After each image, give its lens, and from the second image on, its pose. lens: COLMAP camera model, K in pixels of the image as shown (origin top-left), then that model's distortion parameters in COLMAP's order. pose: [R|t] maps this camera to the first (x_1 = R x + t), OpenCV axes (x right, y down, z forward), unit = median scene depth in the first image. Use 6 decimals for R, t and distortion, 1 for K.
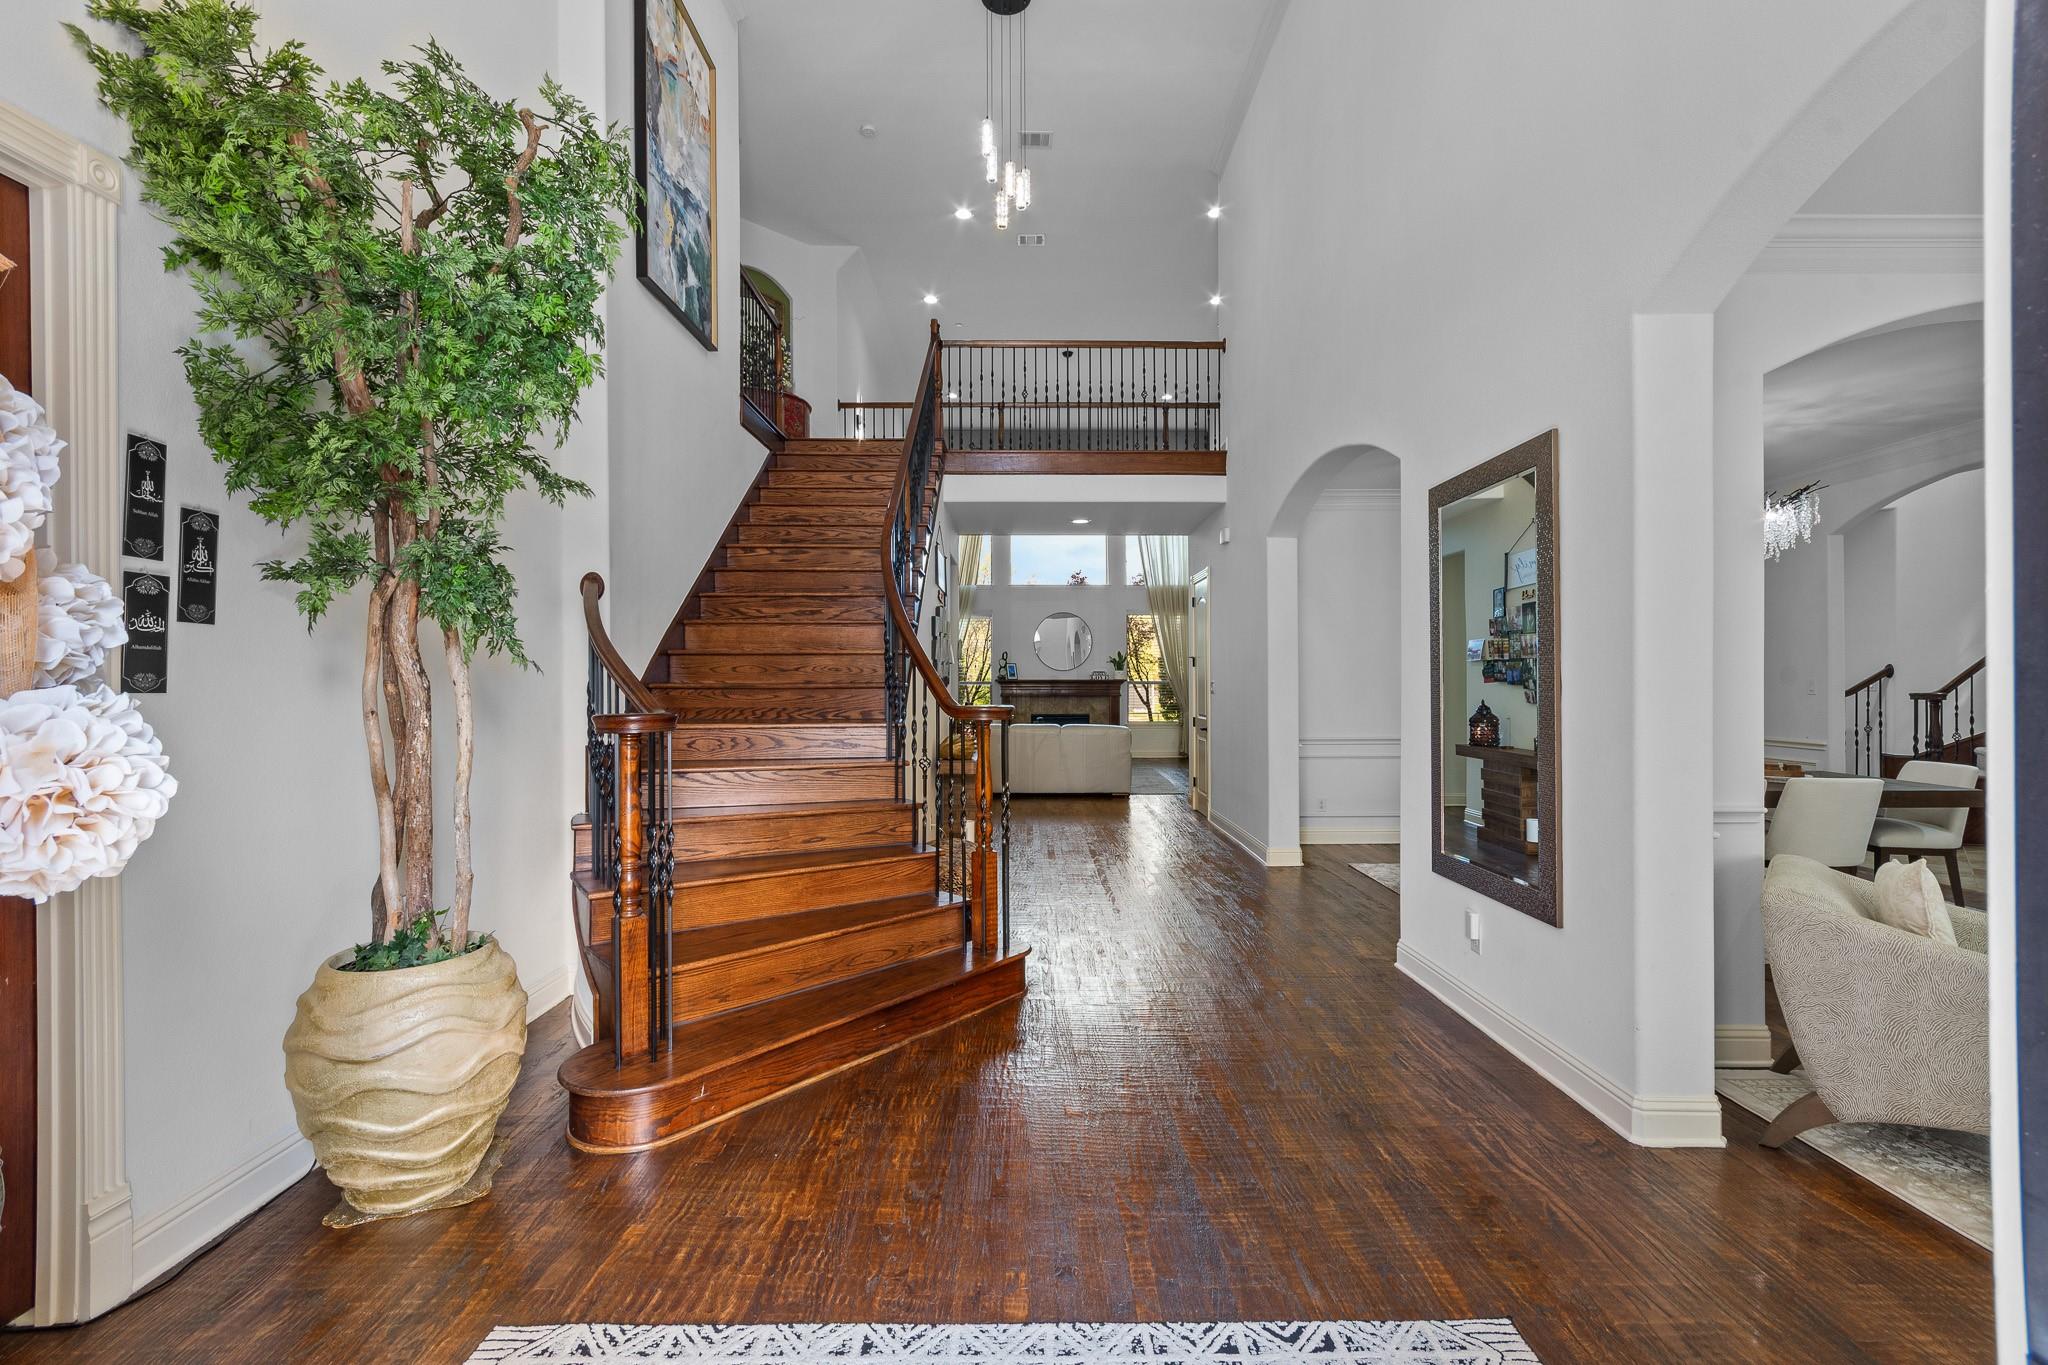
lens RADIAL K [[904.4, 0, 1024.0], [0, 904.4, 682.5], [0, 0, 1]] dist [0.002190, 0.000197]
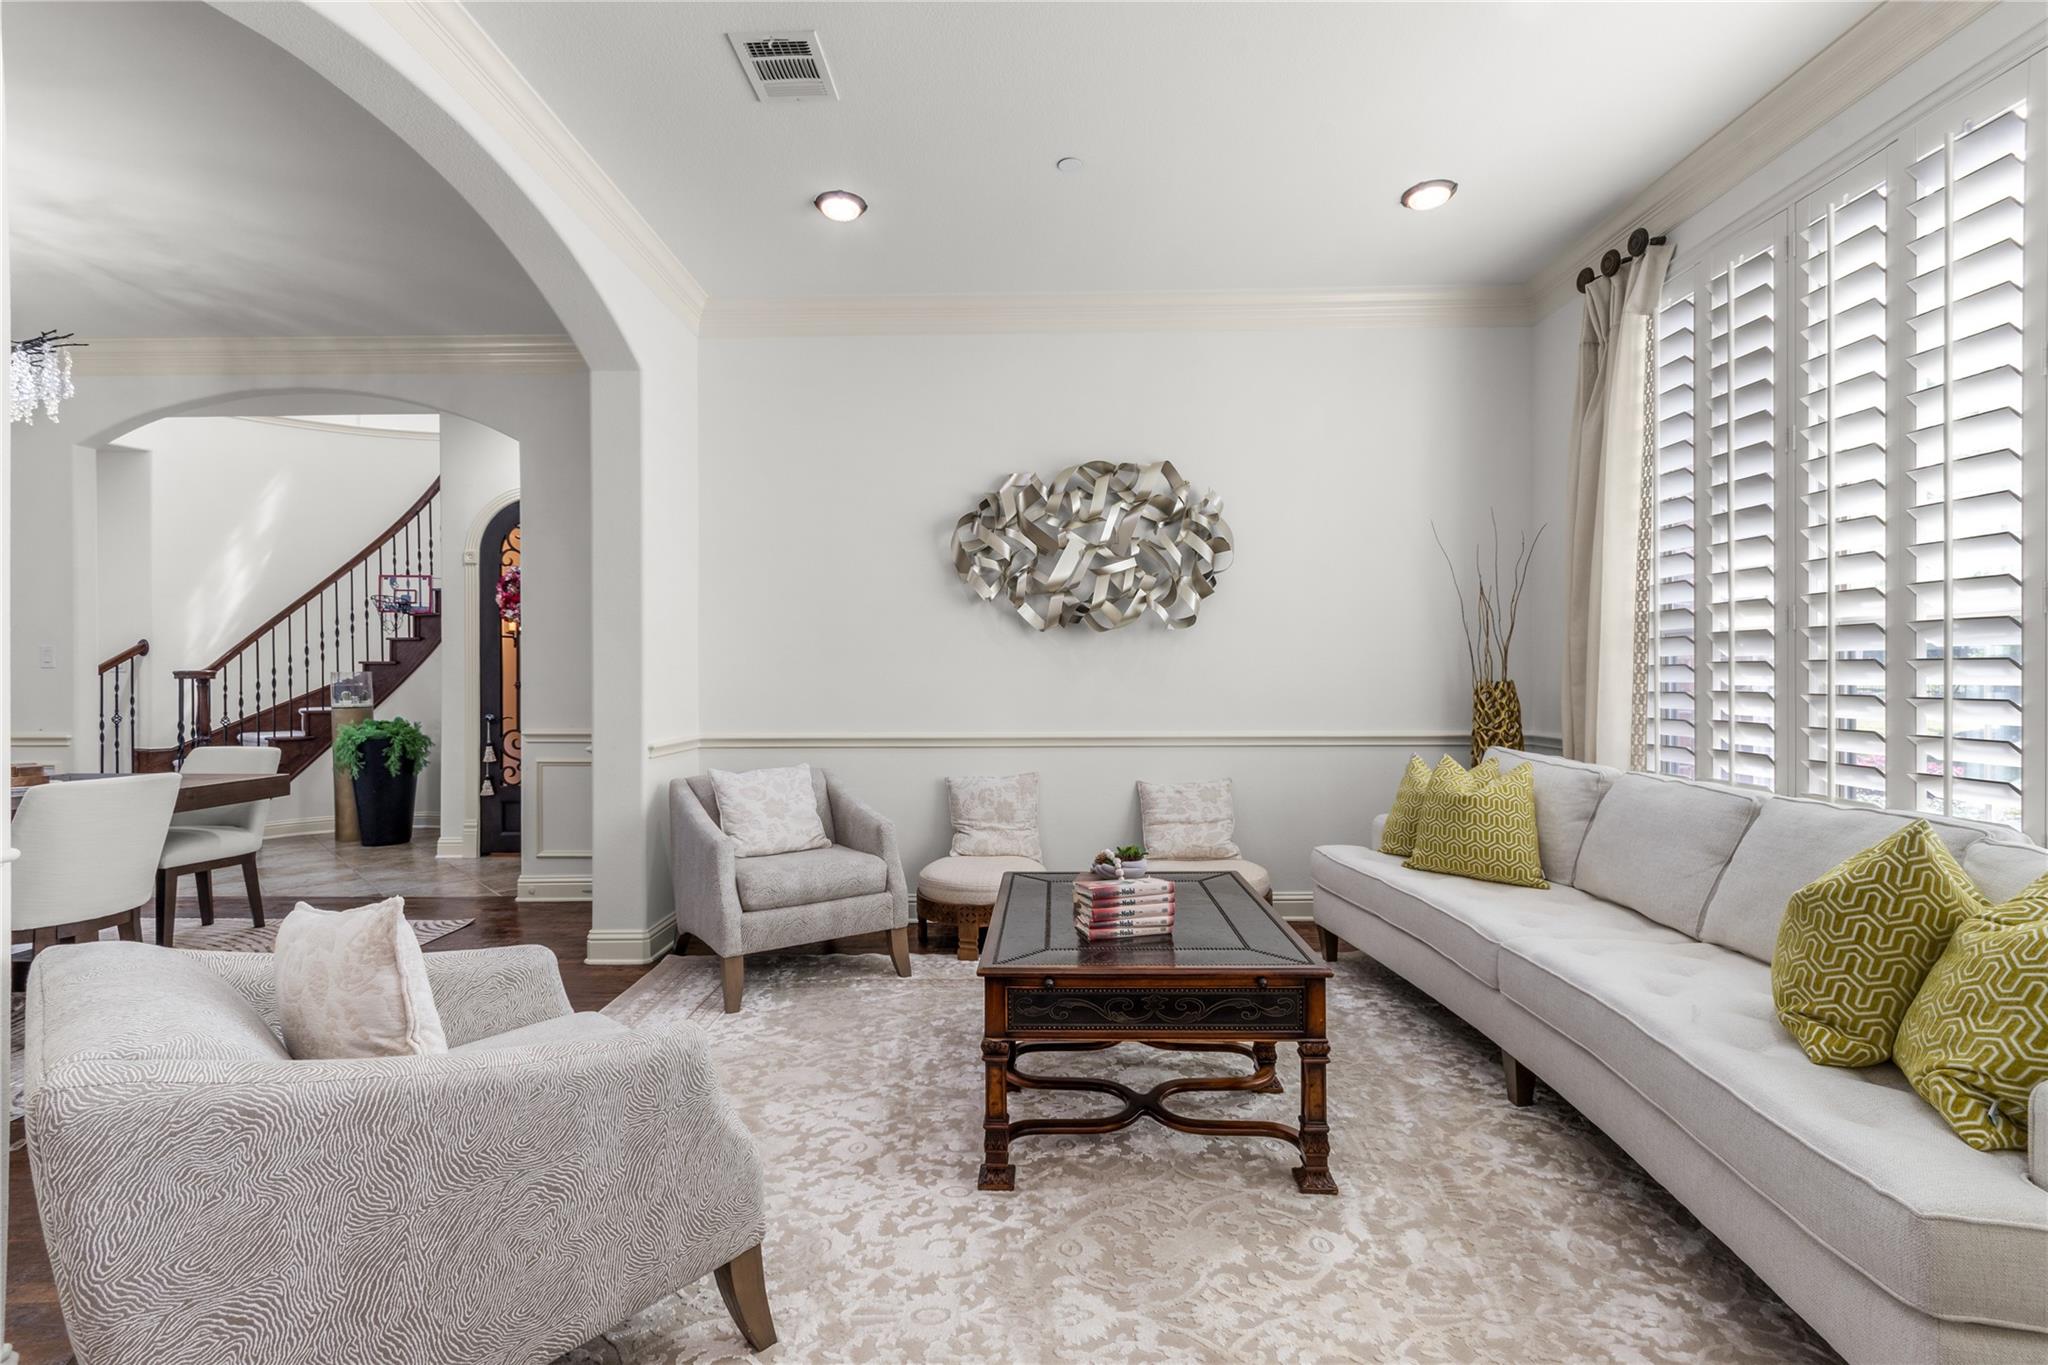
lens RADIAL K [[904.4, 0, 1024.0], [0, 904.4, 682.5], [0, 0, 1]] dist [0.002190, 0.000197]
pose [[0.015670, 0.001581, 0.999876, 0.163786], [0.002000, 0.999997, -0.001612, 0.025350], [-0.999875, 0.002025, 0.015667, 0.213592]]
